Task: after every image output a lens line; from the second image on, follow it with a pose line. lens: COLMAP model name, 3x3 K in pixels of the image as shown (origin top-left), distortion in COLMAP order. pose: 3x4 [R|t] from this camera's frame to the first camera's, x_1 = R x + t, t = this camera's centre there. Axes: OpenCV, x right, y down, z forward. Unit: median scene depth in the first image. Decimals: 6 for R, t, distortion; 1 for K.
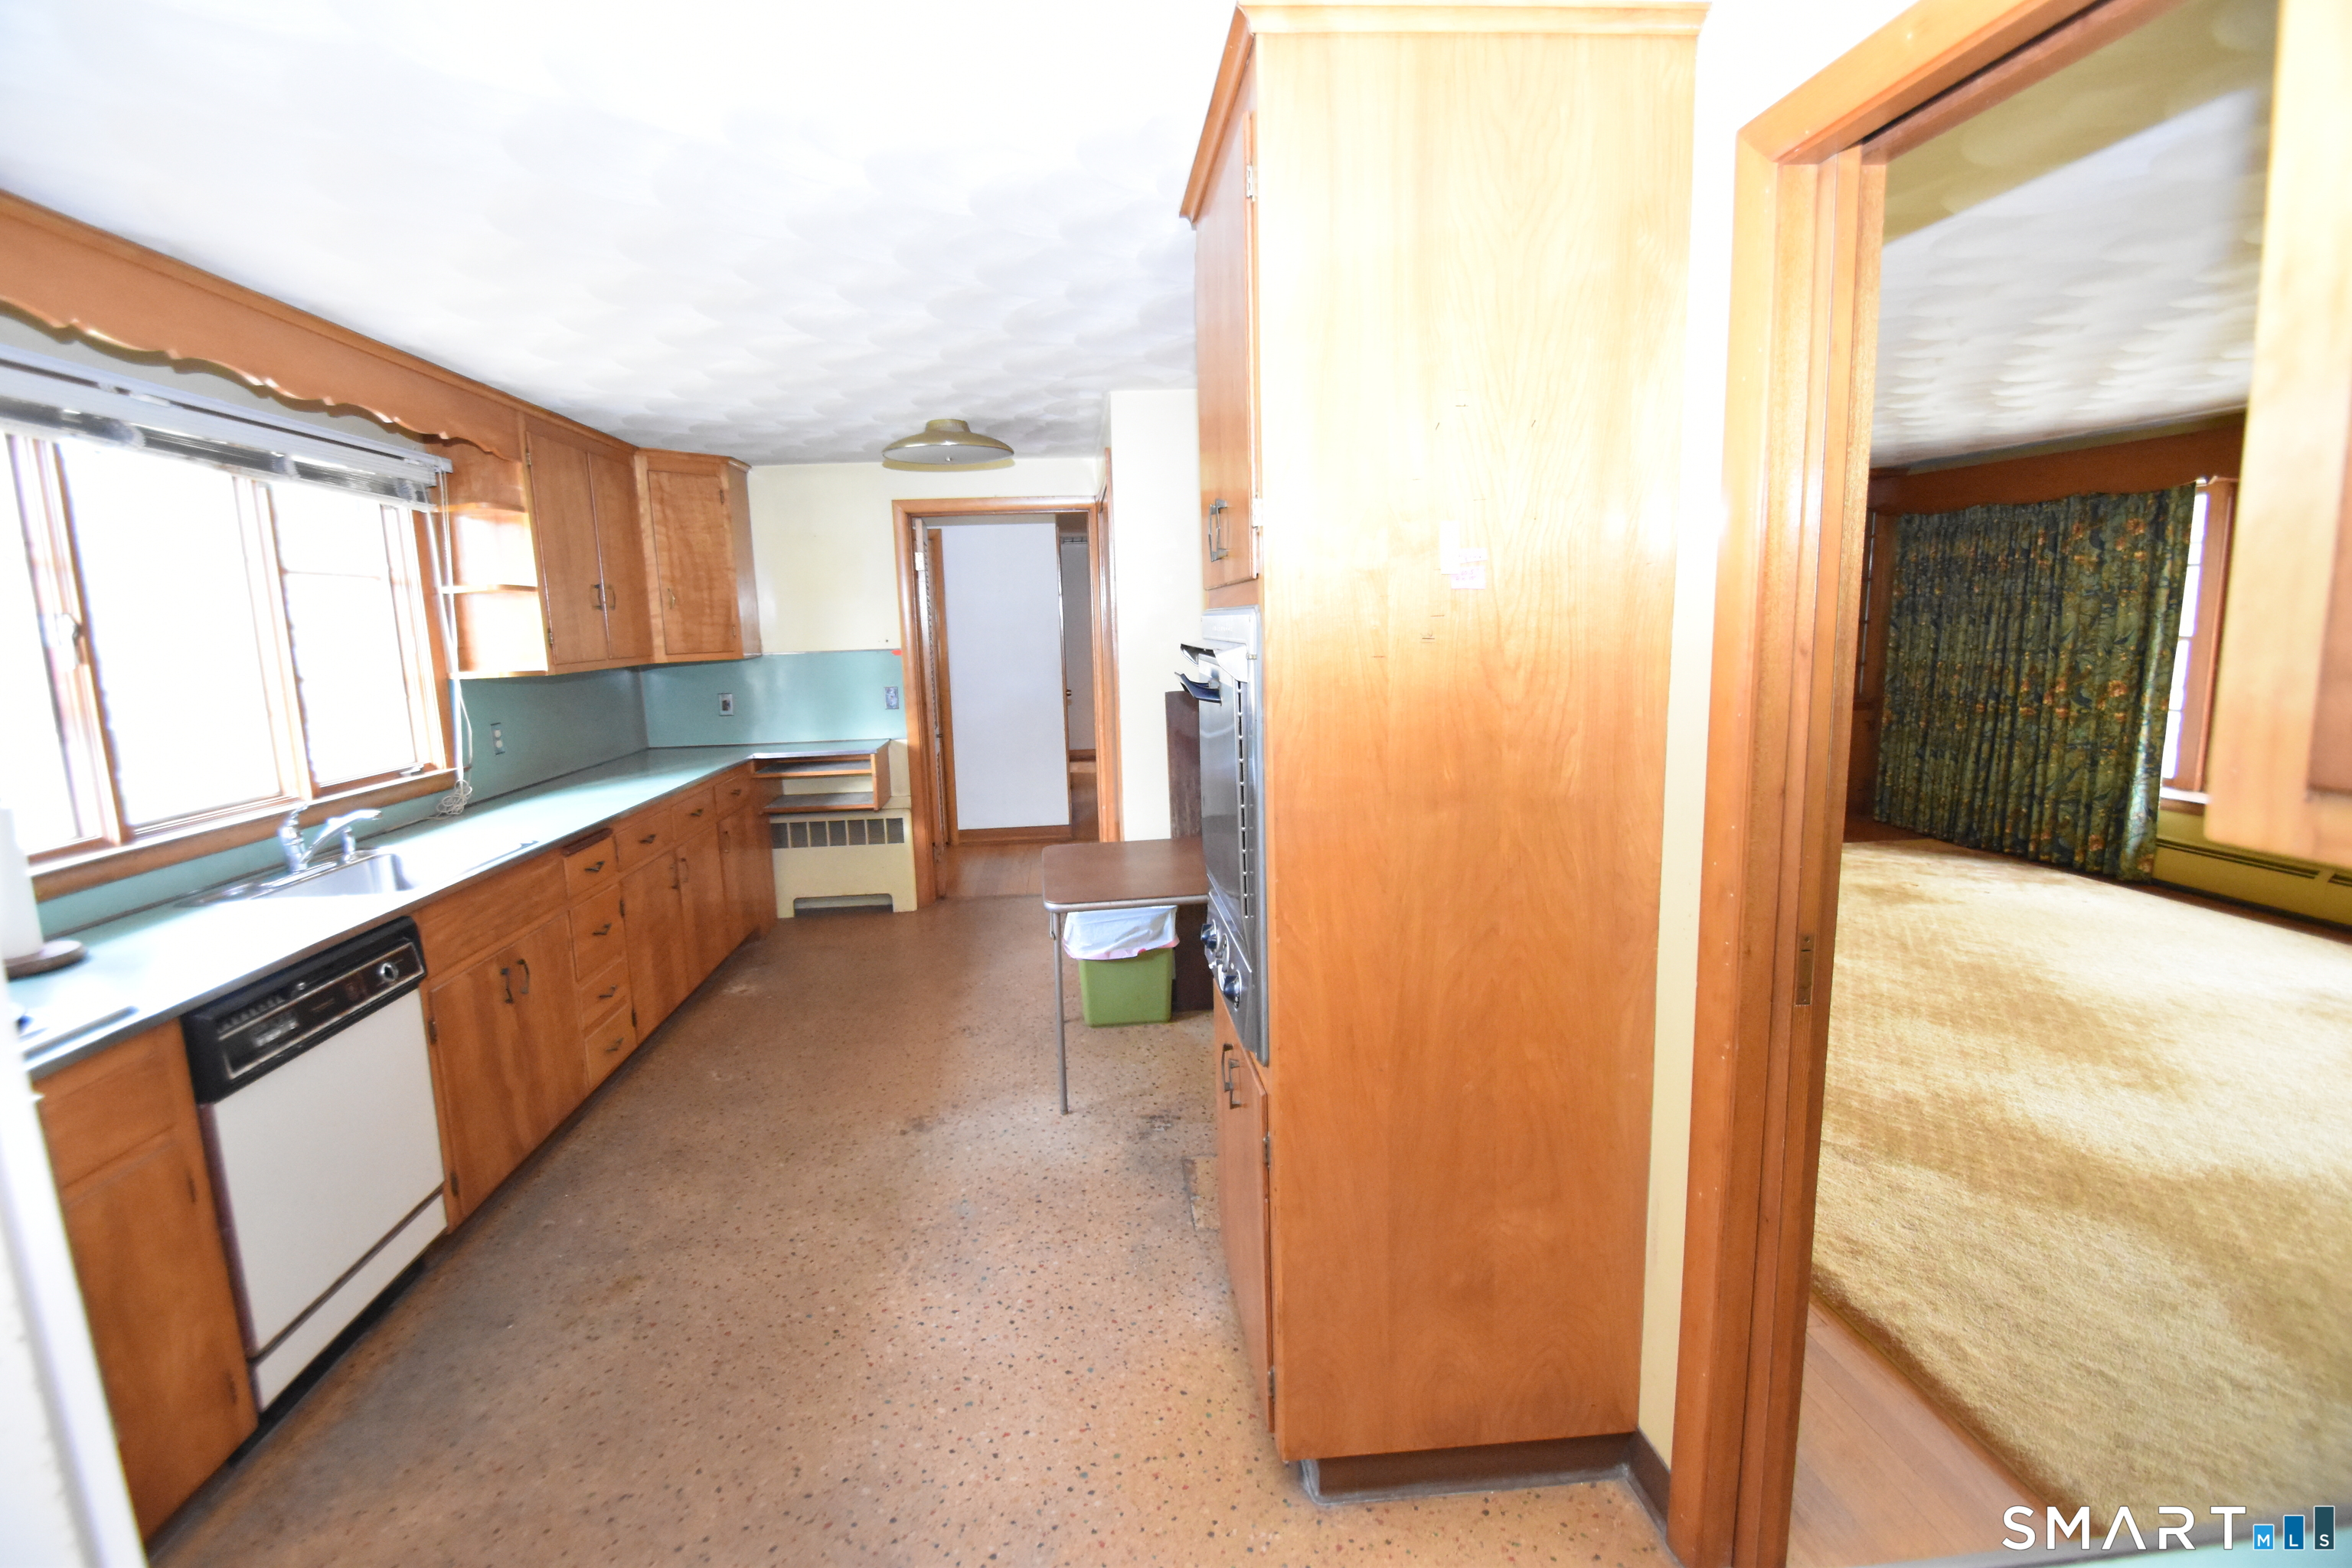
lens RADIAL K [[1048.7, 0, 1155.8], [0, 1048.7, 784.0], [0, 0, 1]] dist [-0.019707, -0.000927]
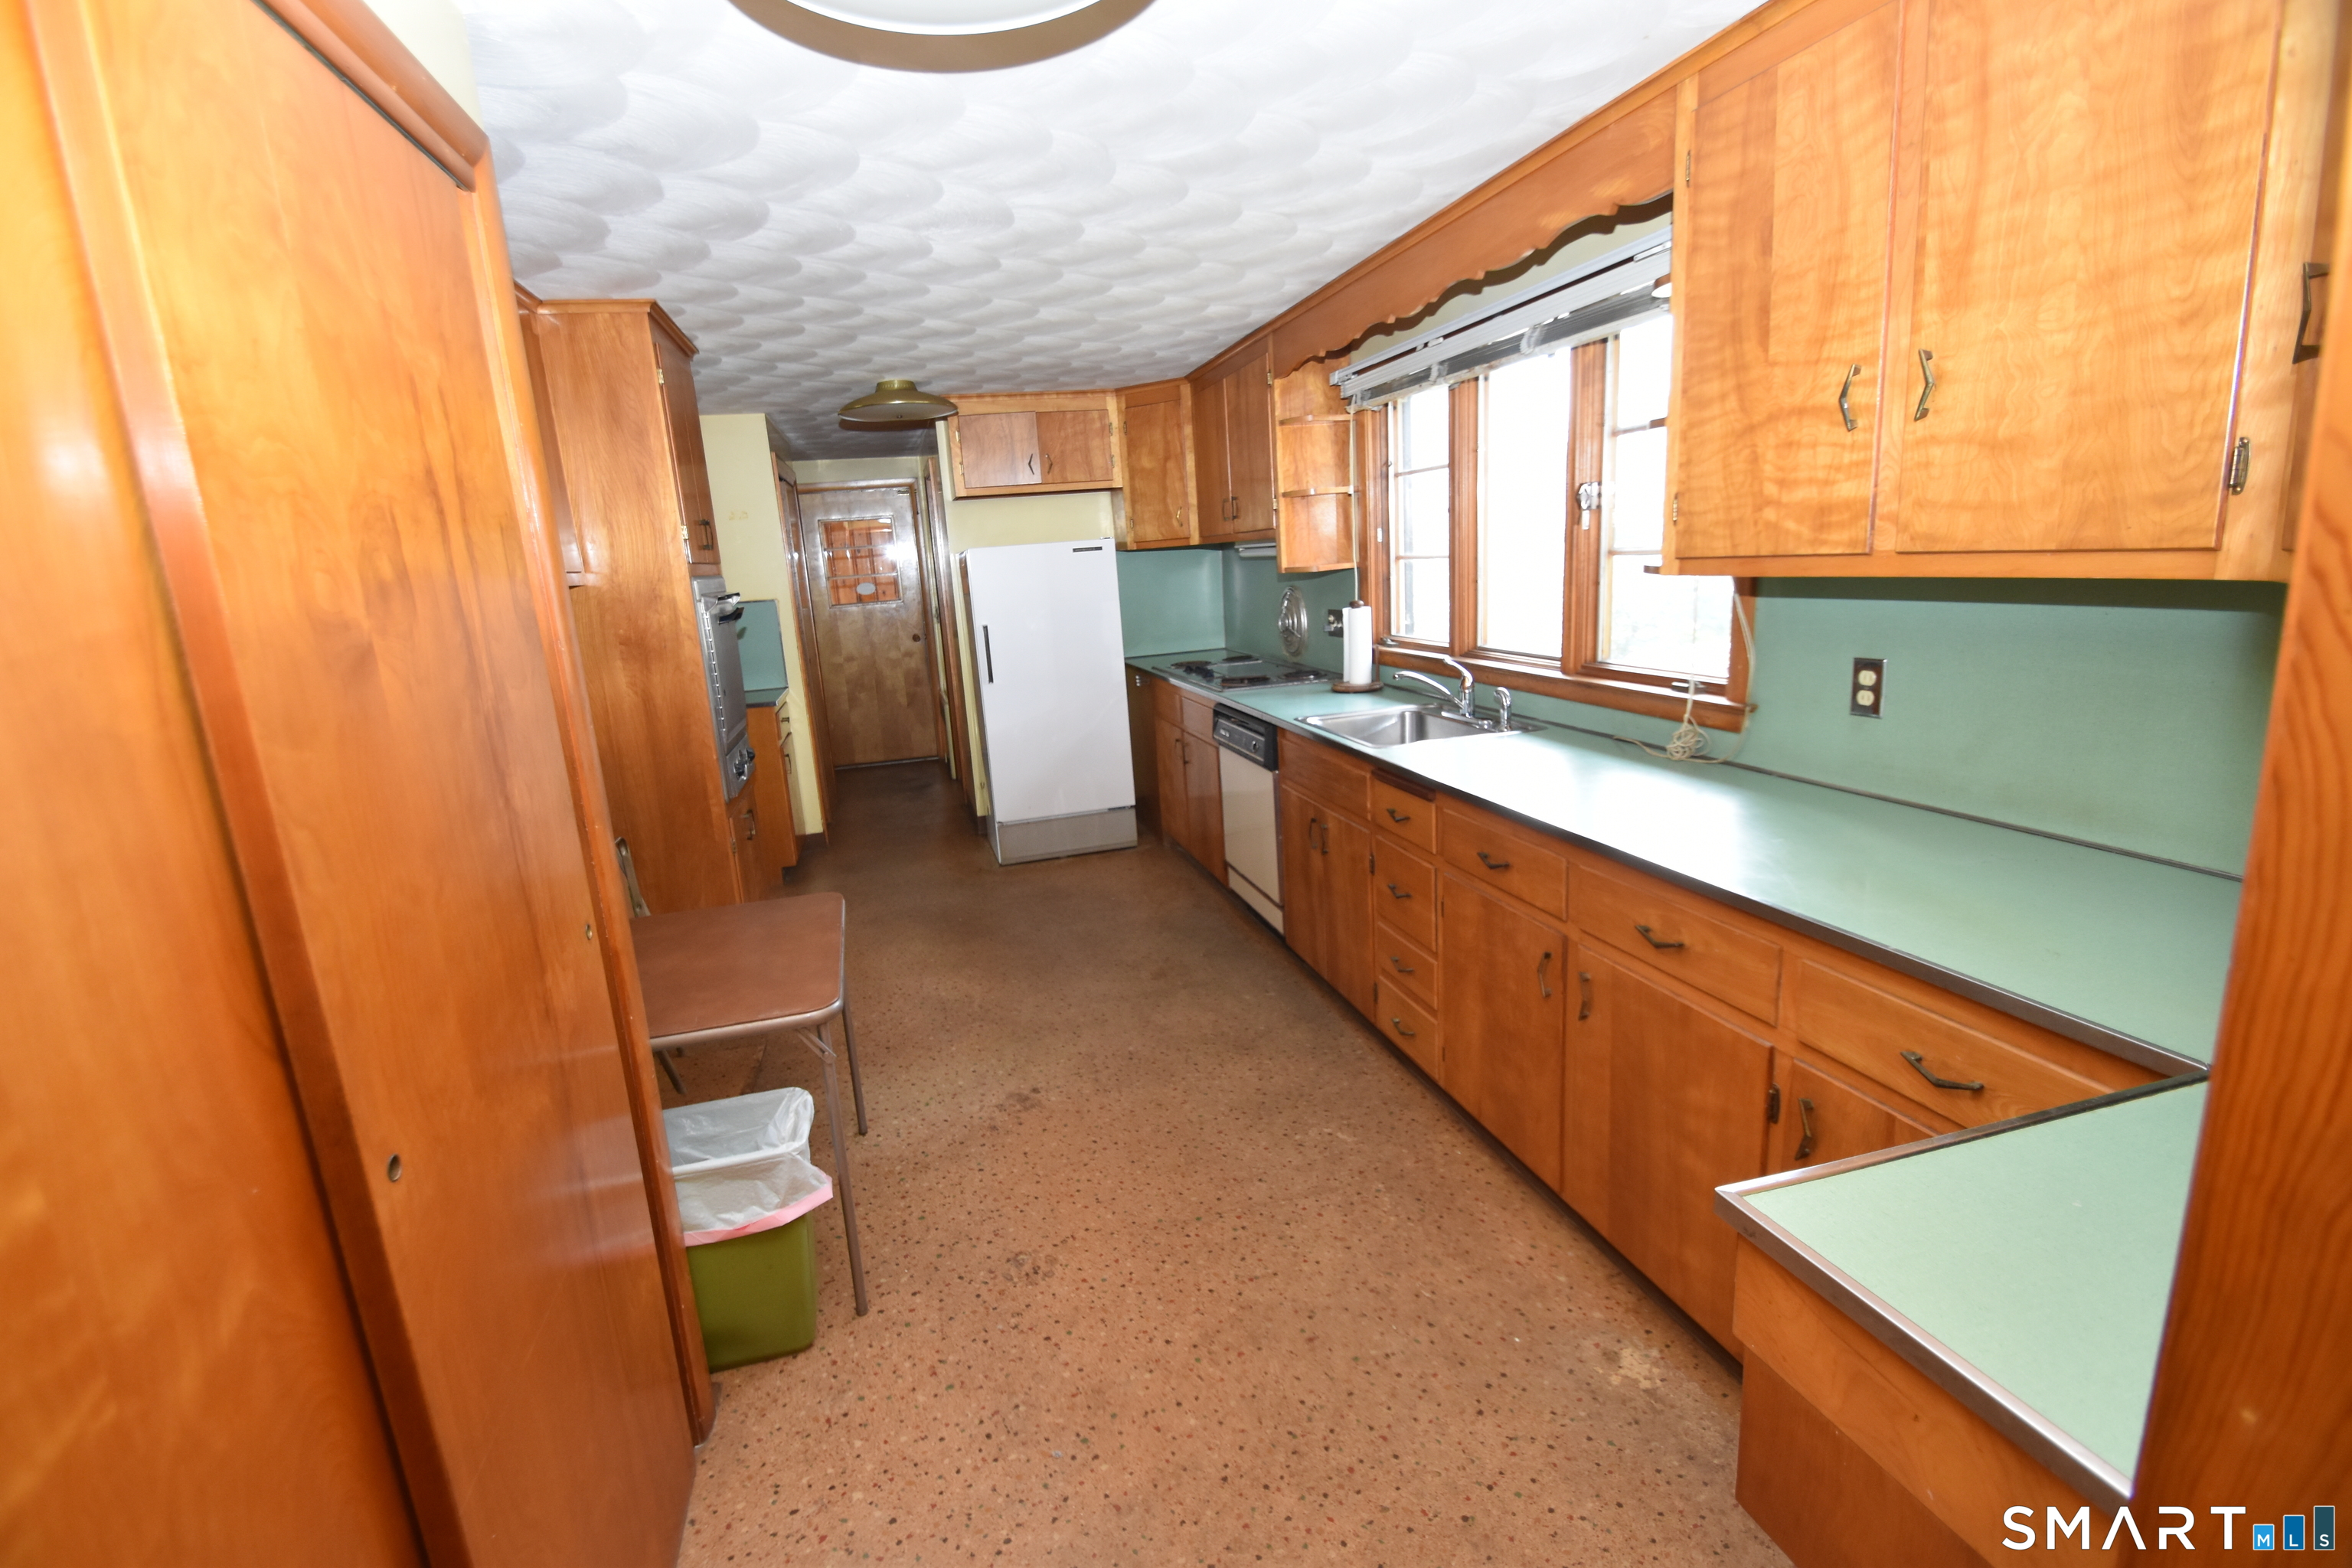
lens RADIAL K [[1048.7, 0, 1162.4], [0, 1048.7, 787.0], [0, 0, 1]] dist [-0.019707, -0.000927]
pose [[-0.980916, 0.132949, -0.141878, -0.277910], [0.072227, 0.926637, 0.368955, -0.294114], [0.180521, 0.351666, -0.918555, 1.954165]]
